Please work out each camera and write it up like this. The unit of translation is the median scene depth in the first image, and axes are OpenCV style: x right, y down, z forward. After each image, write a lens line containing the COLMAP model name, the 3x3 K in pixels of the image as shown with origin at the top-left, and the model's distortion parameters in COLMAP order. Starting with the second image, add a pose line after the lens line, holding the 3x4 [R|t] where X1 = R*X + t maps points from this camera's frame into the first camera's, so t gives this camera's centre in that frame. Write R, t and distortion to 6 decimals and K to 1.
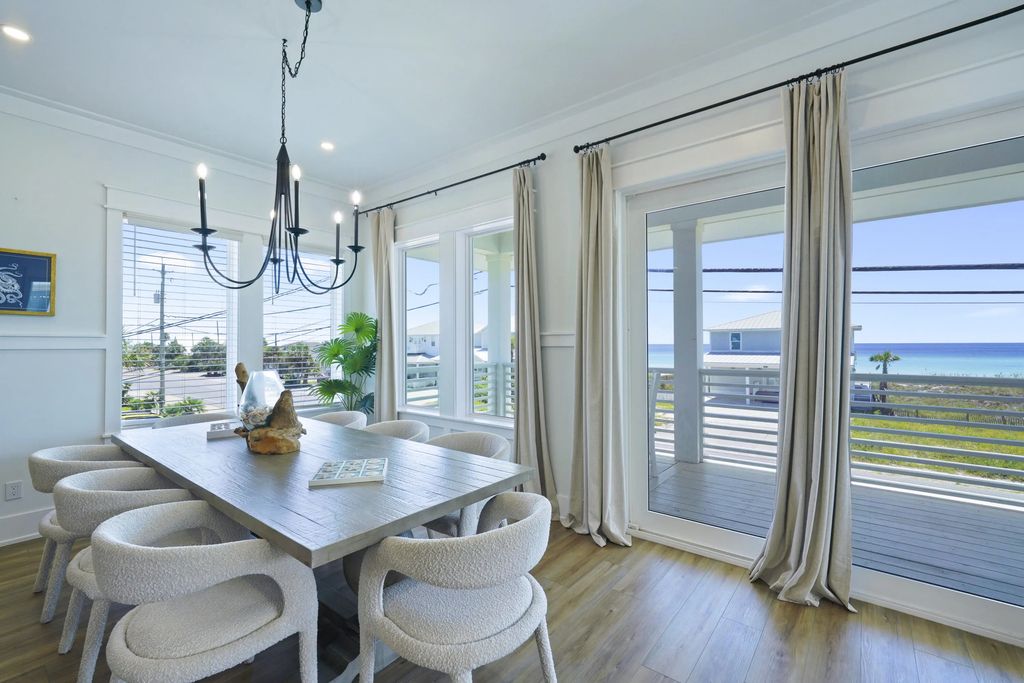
lens RADIAL K [[446.5, 0, 532.3], [0, 446.5, 339.7], [0, 0, 1]] dist [0.000447, -0.000051]
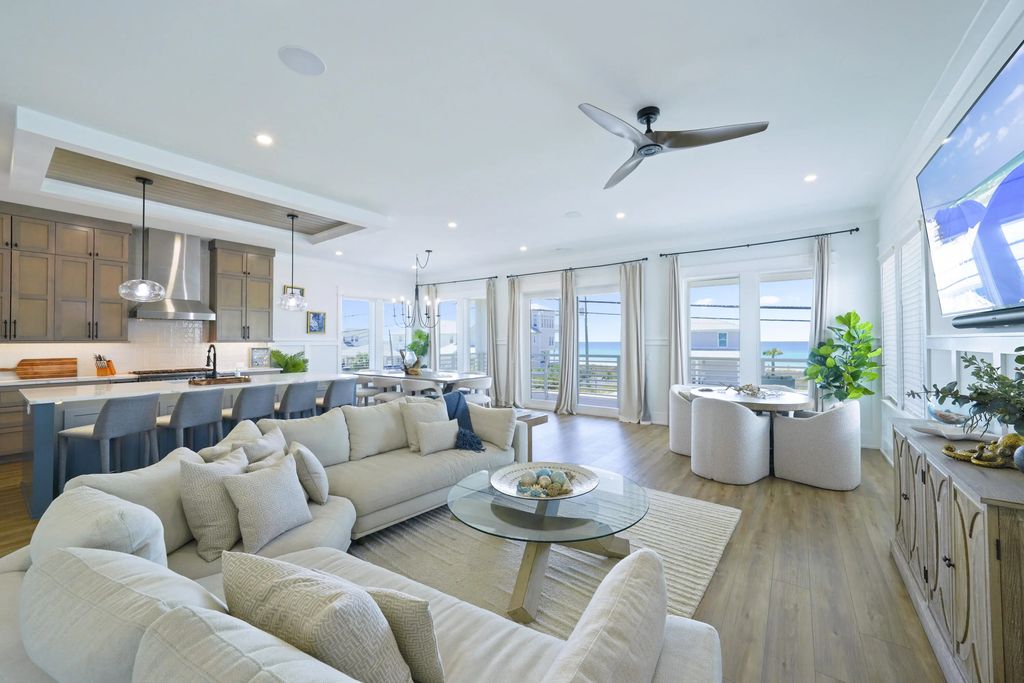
lens RADIAL K [[390.4, 0, 518.9], [0, 390.4, 336.9], [0, 0, 1]] dist [-0.001523, 0.000487]
pose [[0.999537, 0.001138, 0.030407, 0.091881], [-0.001053, 0.999996, -0.002784, -0.025762], [-0.030410, 0.002751, 0.999534, -1.479810]]
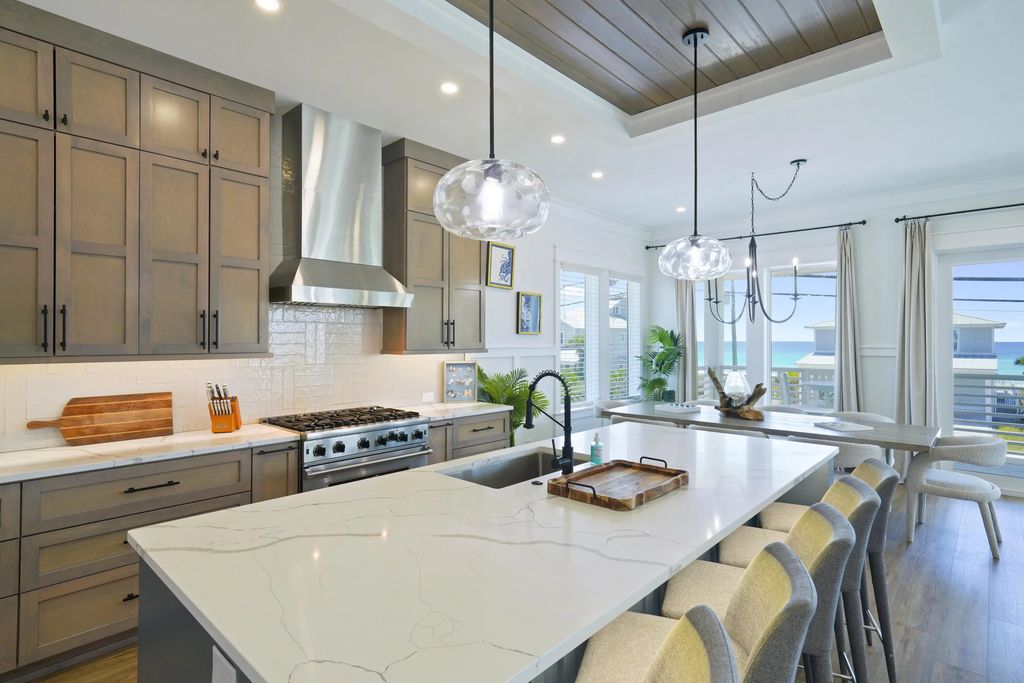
lens RADIAL K [[528.0, 0, 533.7], [0, 528.0, 338.7], [0, 0, 1]] dist [0.003944, -0.000384]
pose [[0.997132, 0.003303, -0.075611, -0.901452], [-0.002921, 0.999982, 0.005154, -0.045352], [0.075626, -0.004918, 0.997124, -0.765254]]
